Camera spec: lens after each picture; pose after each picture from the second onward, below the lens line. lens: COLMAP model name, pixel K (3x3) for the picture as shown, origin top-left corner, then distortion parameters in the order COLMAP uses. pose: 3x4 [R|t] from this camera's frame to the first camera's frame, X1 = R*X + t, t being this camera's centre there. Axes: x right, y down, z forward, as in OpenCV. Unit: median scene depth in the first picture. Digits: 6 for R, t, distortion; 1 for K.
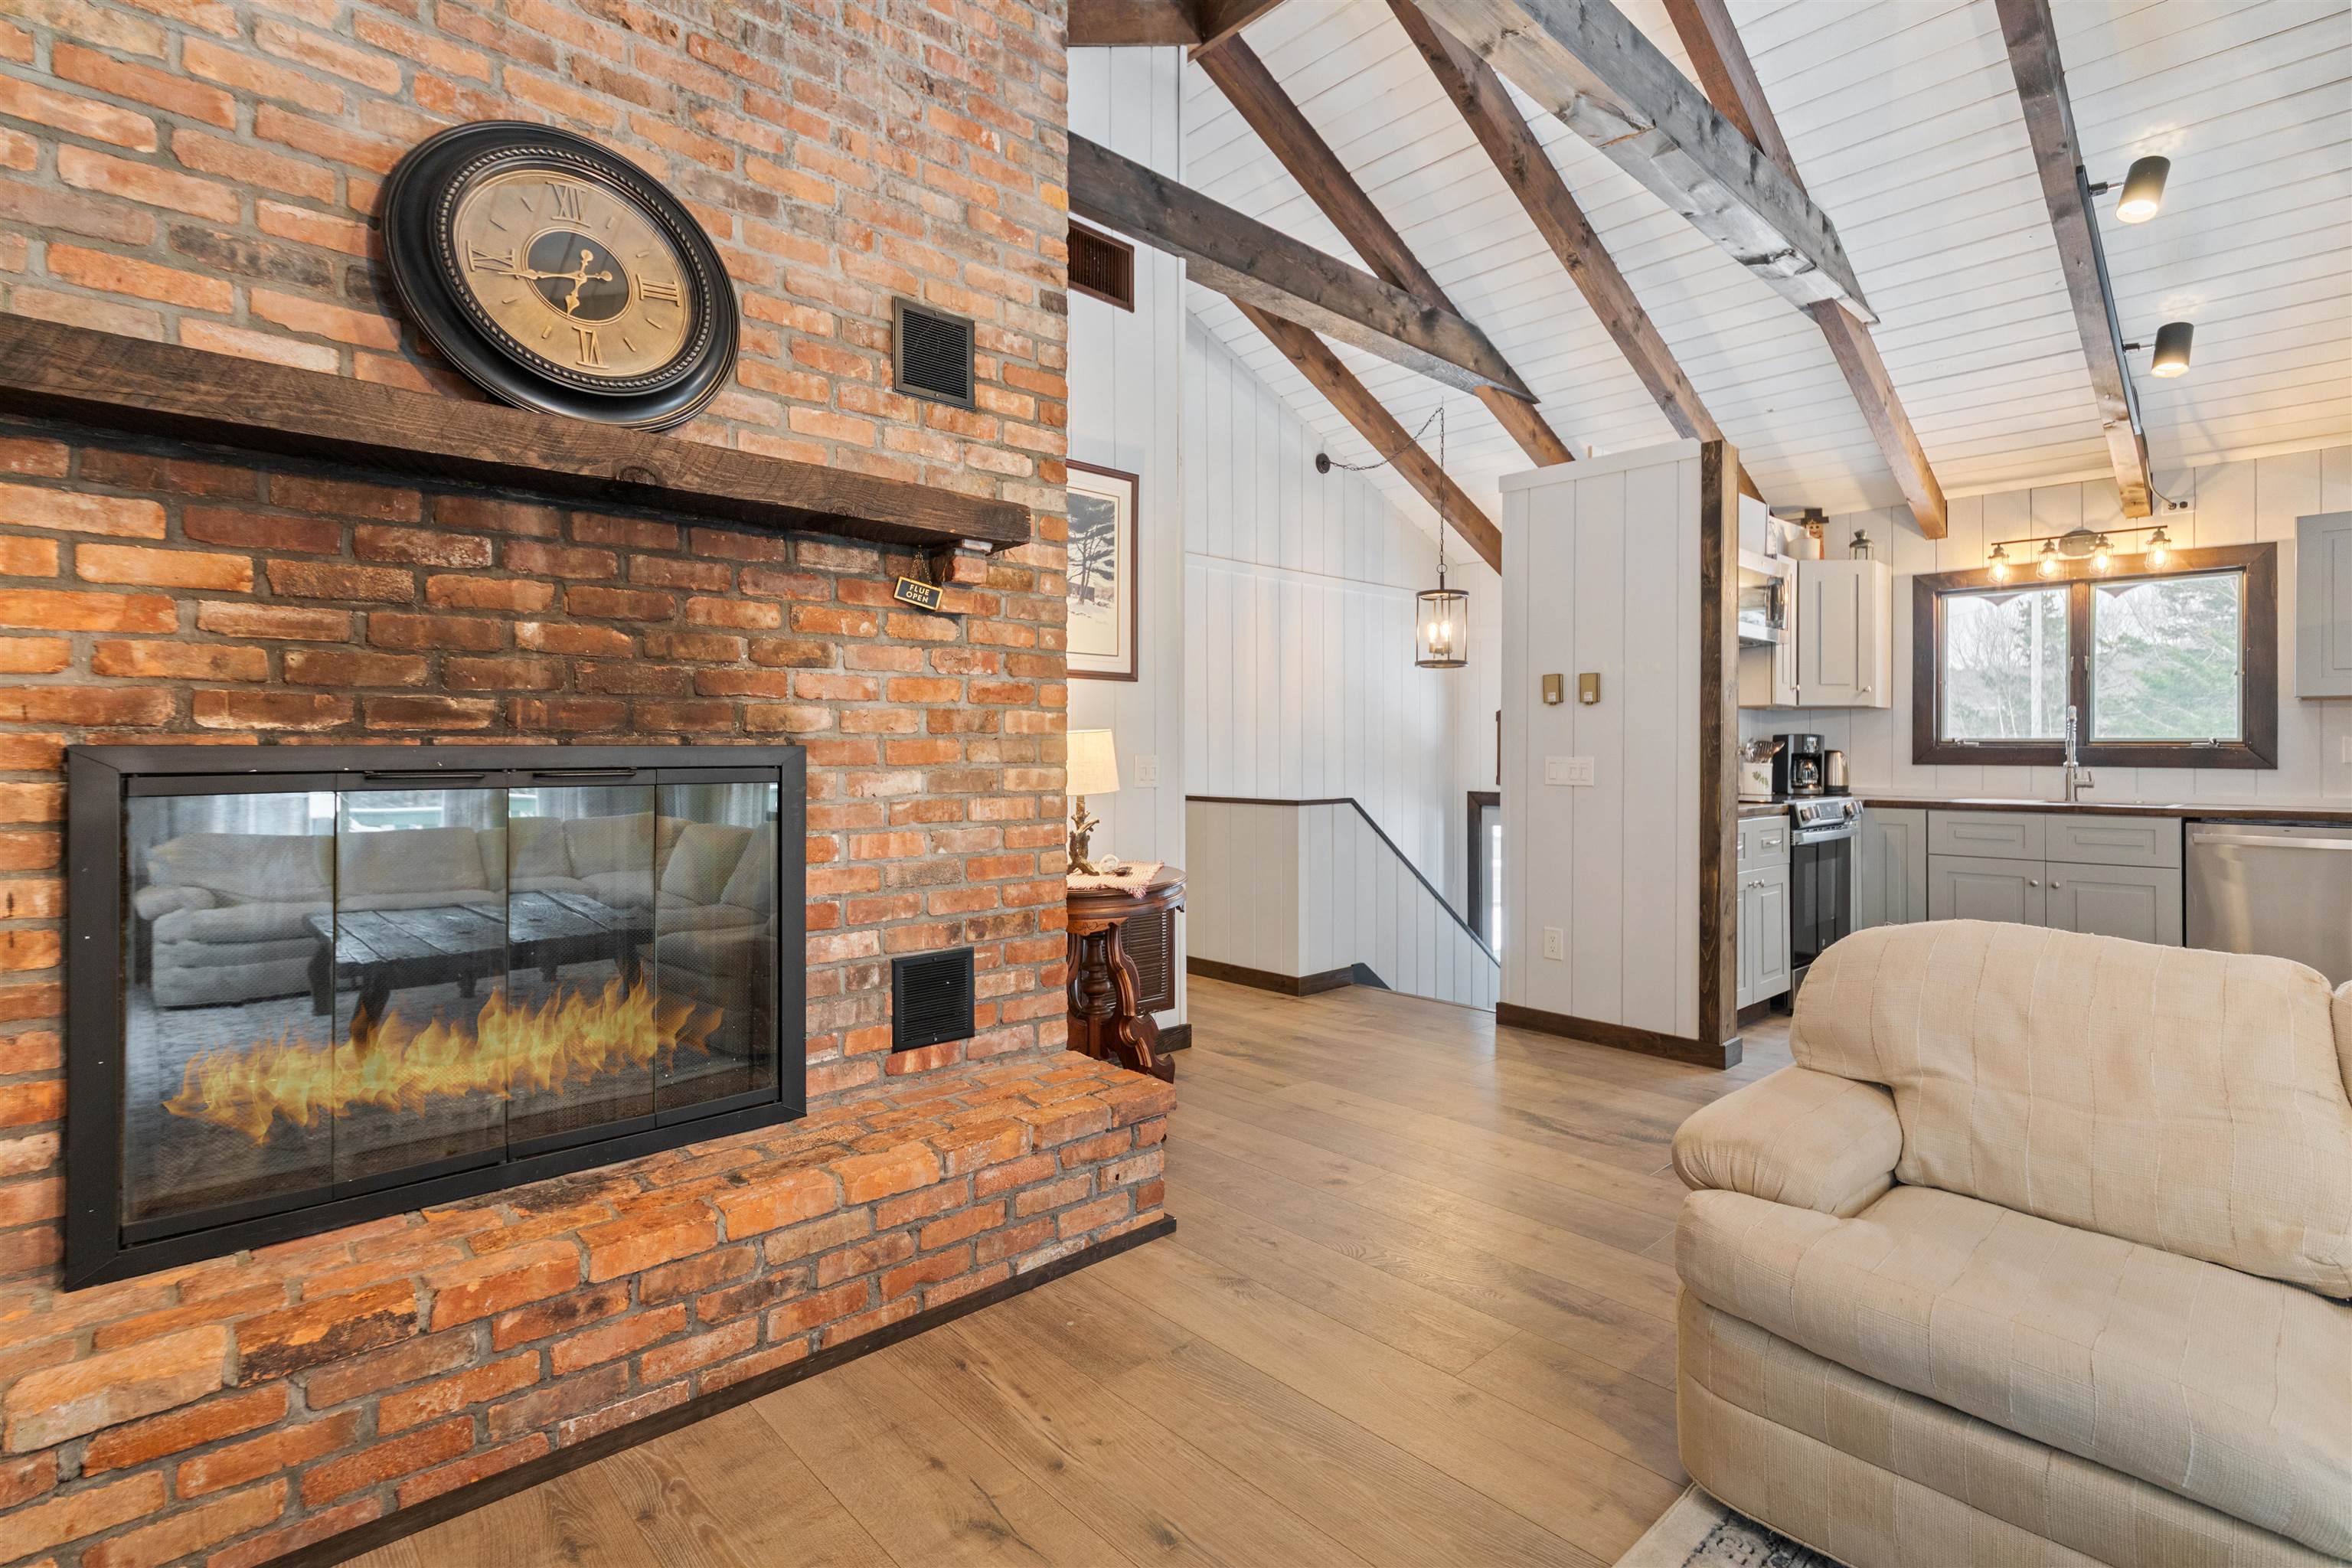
lens RADIAL K [[1112.9, 0, 1169.0], [0, 1112.9, 745.6], [0, 0, 1]] dist [0.000891, 0.001447]
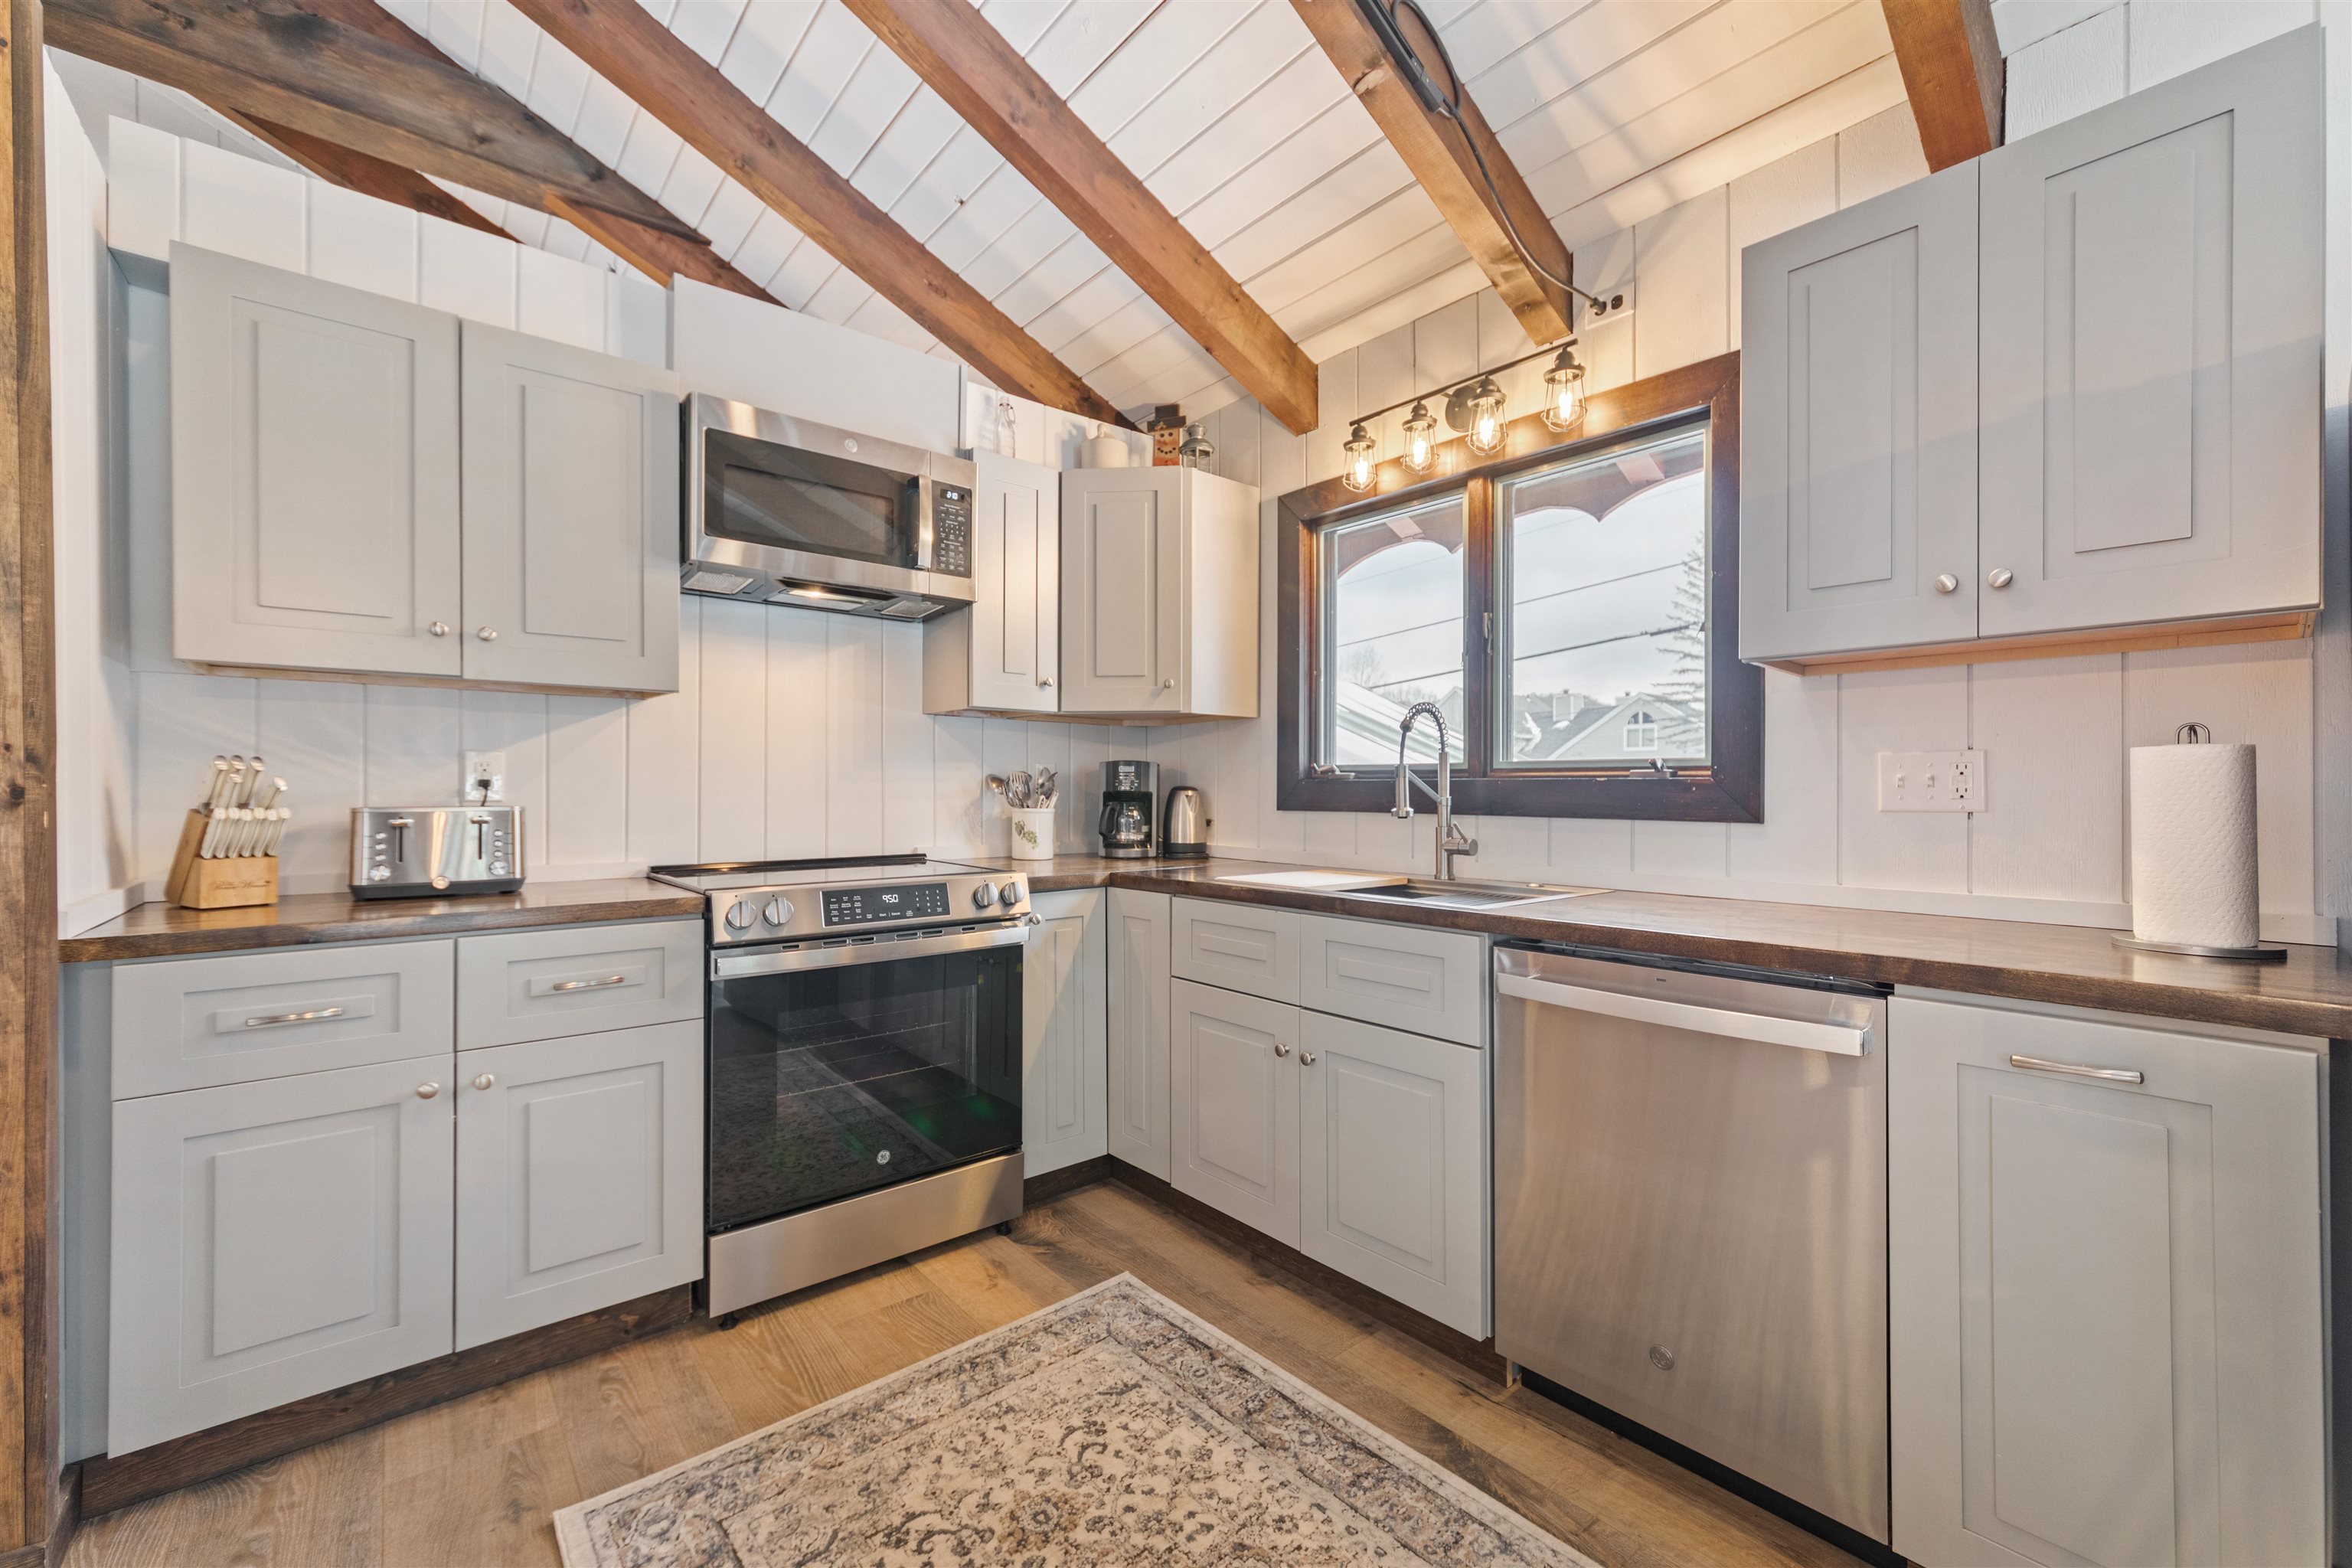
lens RADIAL K [[939.4, 0, 1141.0], [0, 939.4, 786.1], [0, 0, 1]] dist [-0.001032, -0.000092]
pose [[0.998052, -0.003332, -0.062294, 0.674322], [0.003540, 0.999989, 0.003235, 0.002795], [0.062283, -0.003449, 0.998053, 0.523081]]
